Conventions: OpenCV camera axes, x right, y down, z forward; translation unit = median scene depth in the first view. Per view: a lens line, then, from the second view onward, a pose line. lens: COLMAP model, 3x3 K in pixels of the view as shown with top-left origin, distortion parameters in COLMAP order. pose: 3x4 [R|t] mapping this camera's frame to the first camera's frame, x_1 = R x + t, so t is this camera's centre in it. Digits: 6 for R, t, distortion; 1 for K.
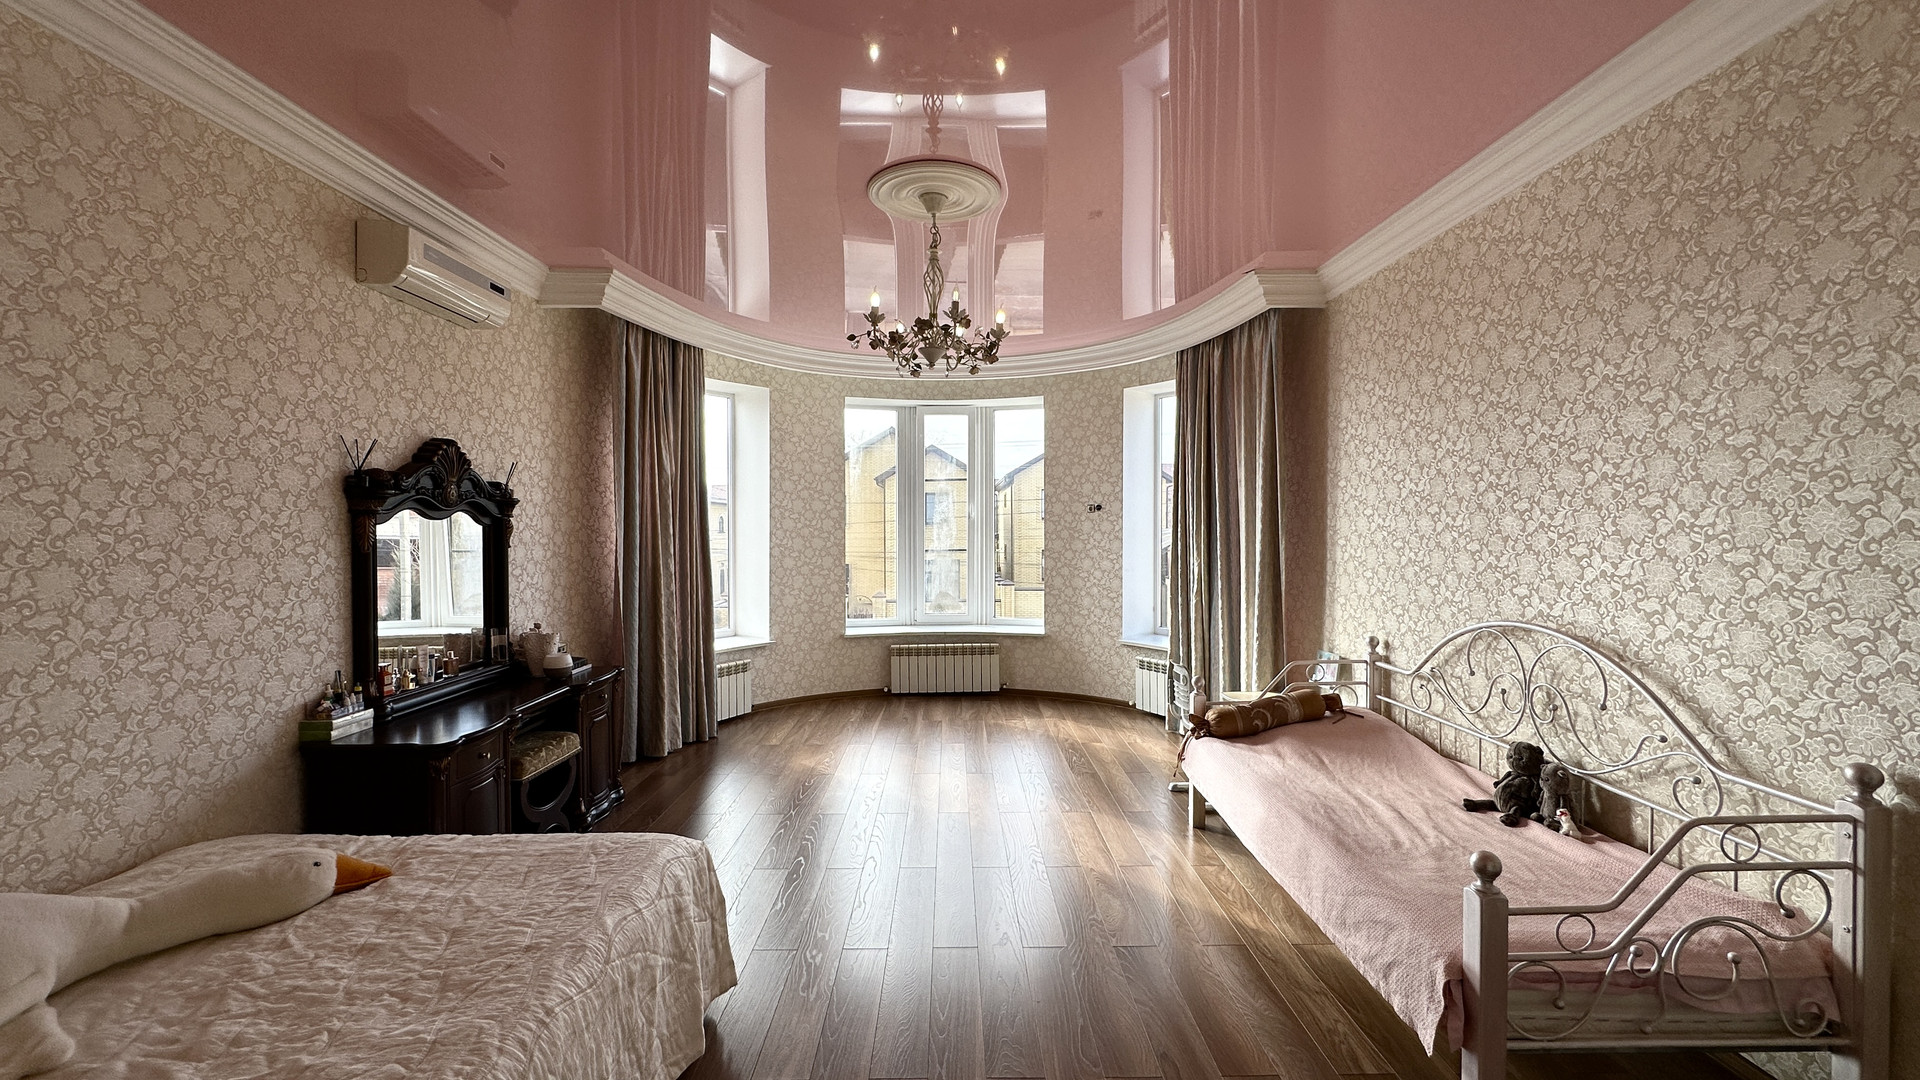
lens RADIAL K [[759.4, 0, 963.7], [0, 759.4, 546.5], [0, 0, 1]] dist [-0.010111, 0.000235]
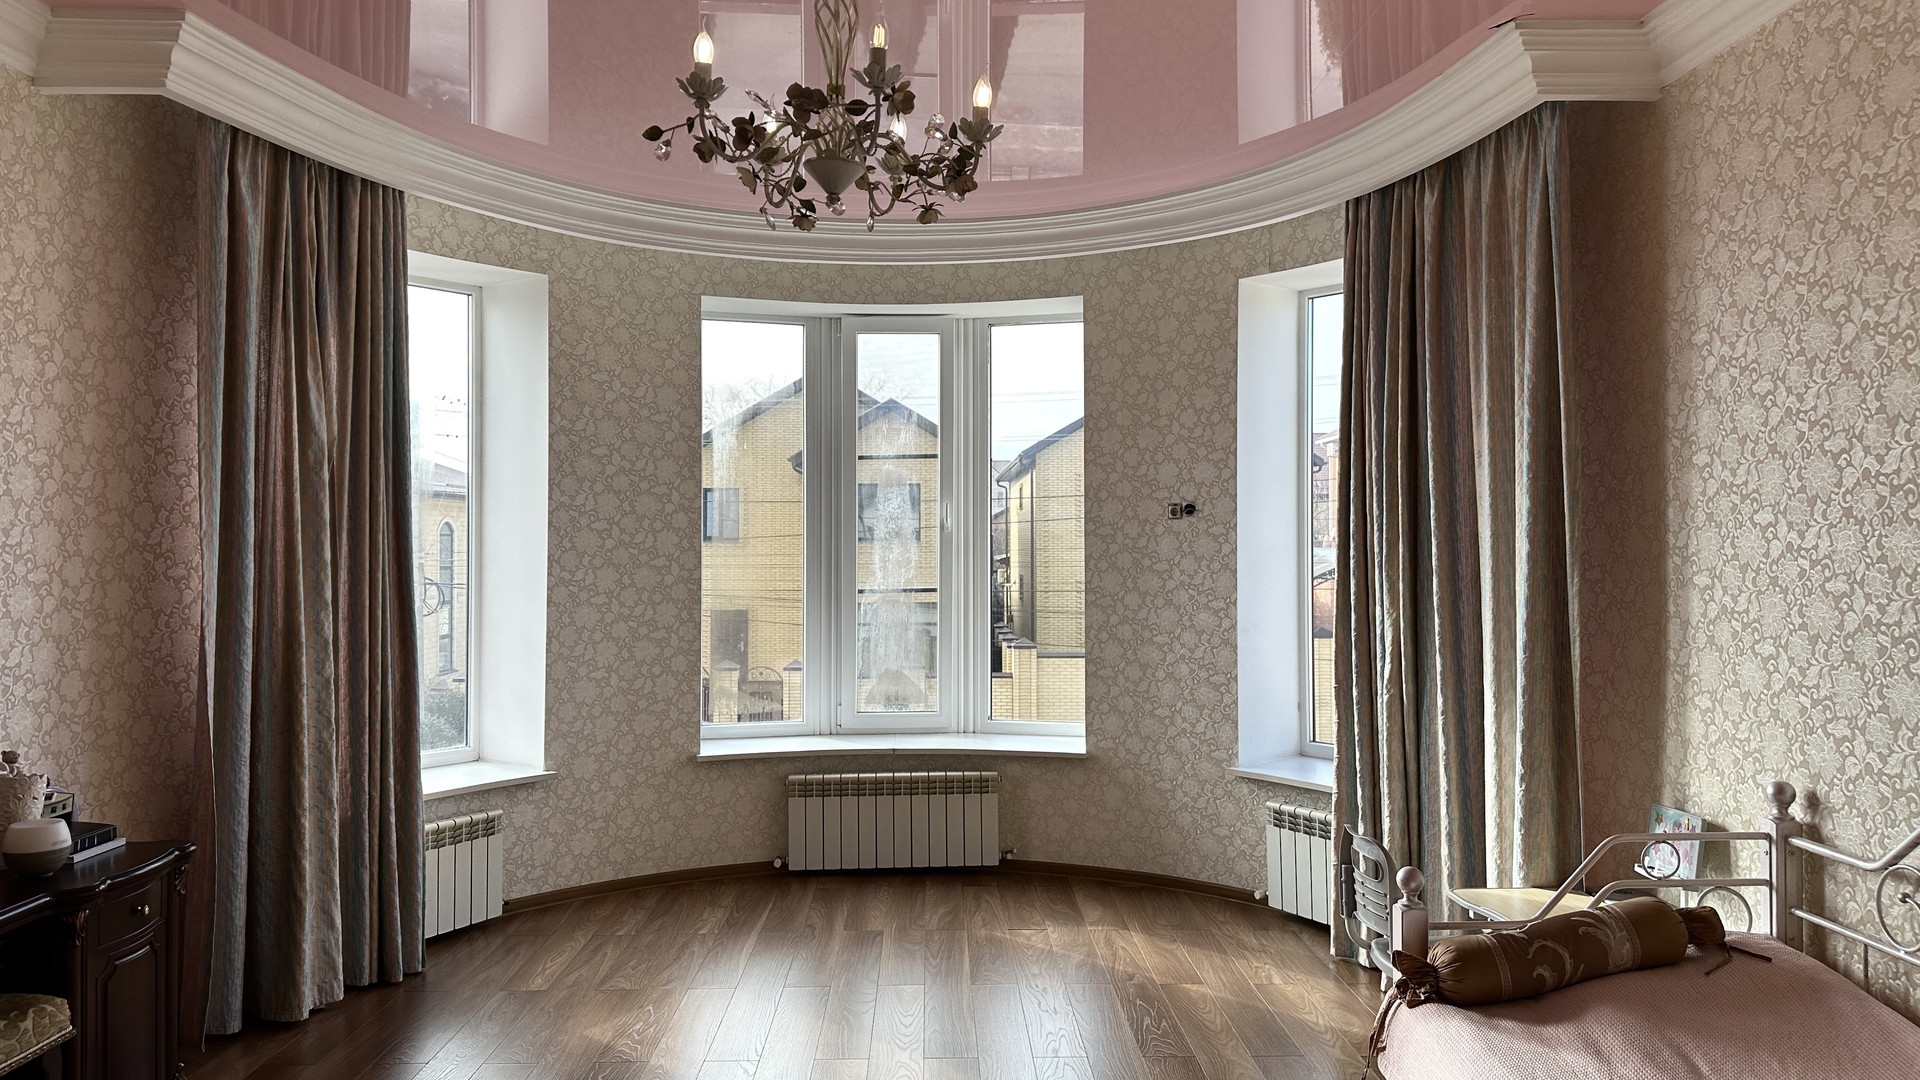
lens RADIAL K [[1344.1, 0, 951.2], [0, 1344.1, 532.5], [0, 0, 1]] dist [0.043808, -0.035954]
pose [[0.999995, 0.001154, 0.003032, 0.017659], [-0.001048, 0.999395, -0.034775, -0.005257], [-0.003070, 0.034772, 0.999391, 0.122609]]
